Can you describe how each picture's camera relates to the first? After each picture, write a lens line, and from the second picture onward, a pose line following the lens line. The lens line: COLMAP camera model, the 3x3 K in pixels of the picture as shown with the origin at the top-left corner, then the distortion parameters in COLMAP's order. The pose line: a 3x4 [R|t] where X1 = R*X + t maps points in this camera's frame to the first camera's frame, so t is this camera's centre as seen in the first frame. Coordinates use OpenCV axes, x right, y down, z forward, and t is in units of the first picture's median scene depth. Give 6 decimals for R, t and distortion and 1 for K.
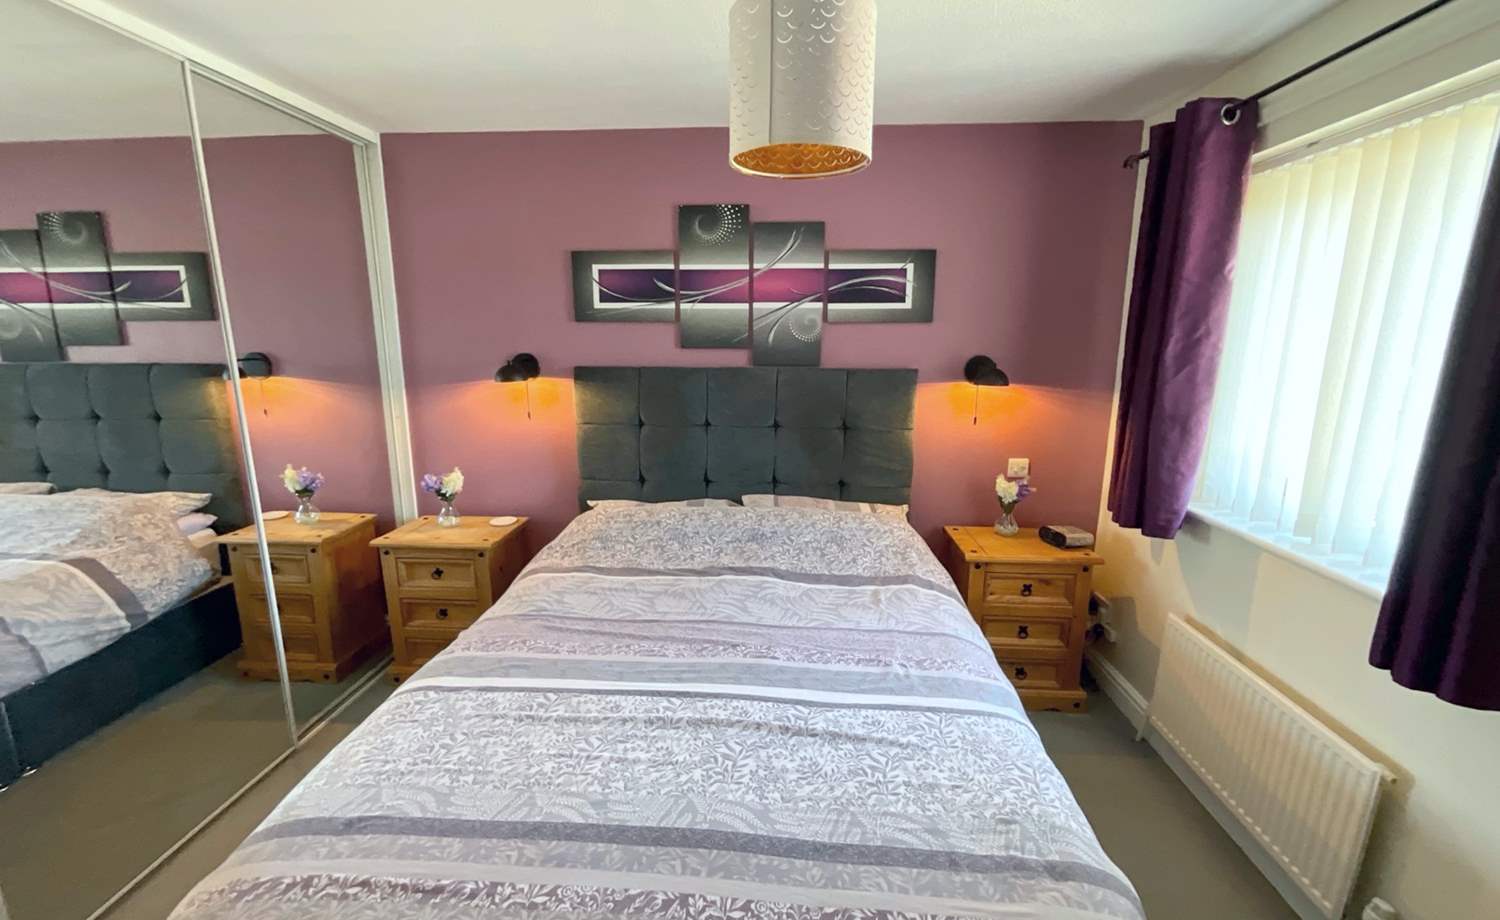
lens RADIAL K [[610.6, 0, 753.6], [0, 610.6, 468.1], [0, 0, 1]] dist [-0.002415, 0.000487]
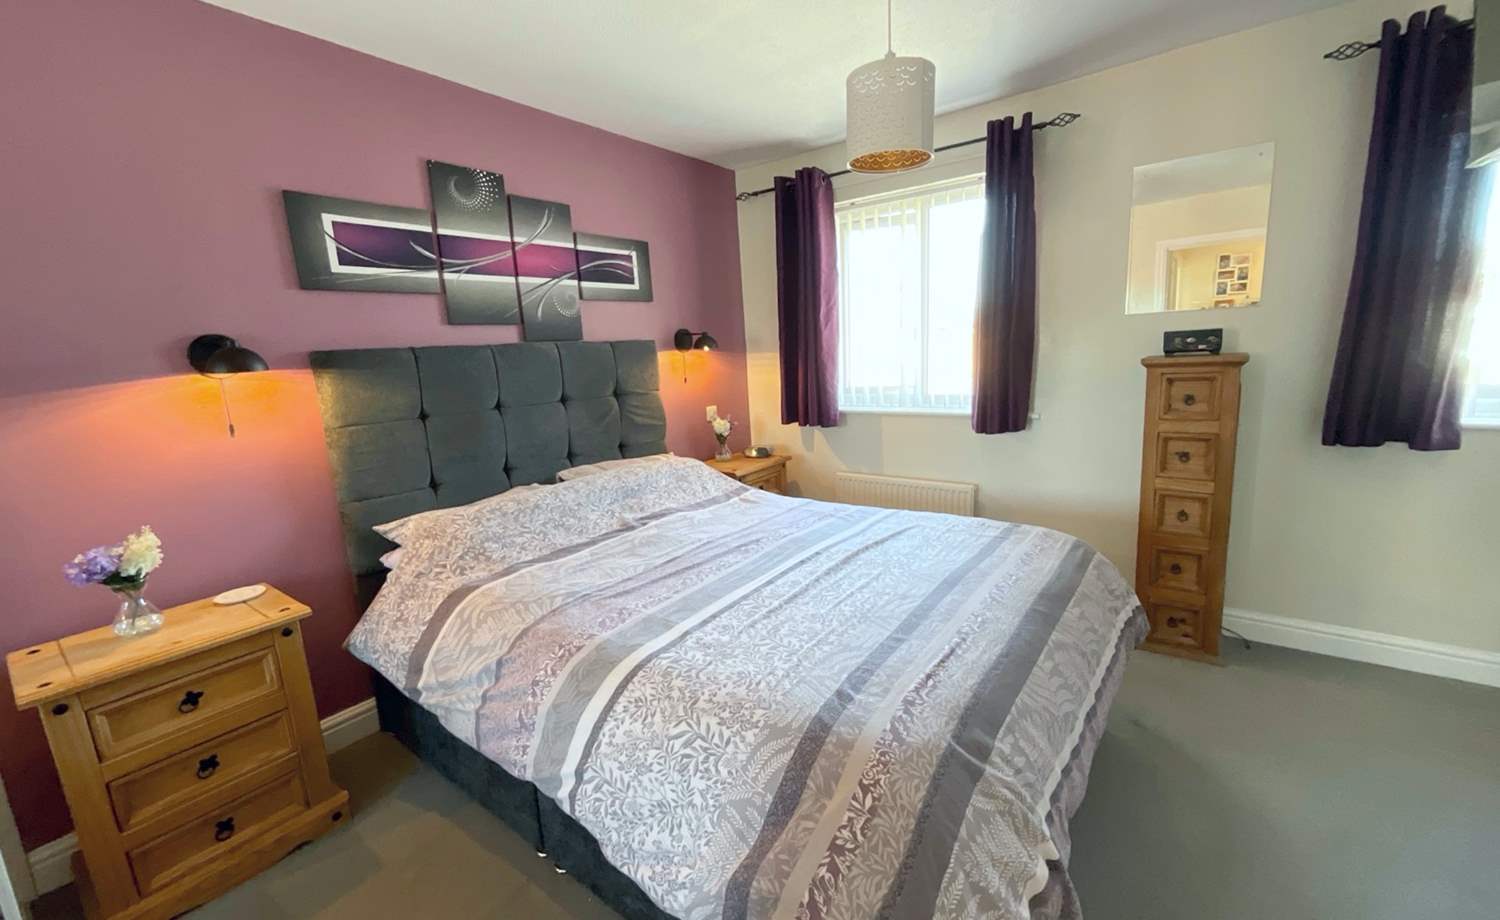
lens RADIAL K [[610.6, 0, 759.8], [0, 610.6, 455.9], [0, 0, 1]] dist [-0.002415, 0.000487]
pose [[0.537650, -0.180452, 0.823632, -0.653726], [0.234105, 0.970372, 0.059783, 0.037489], [-0.810017, 0.160674, 0.563965, 0.190969]]
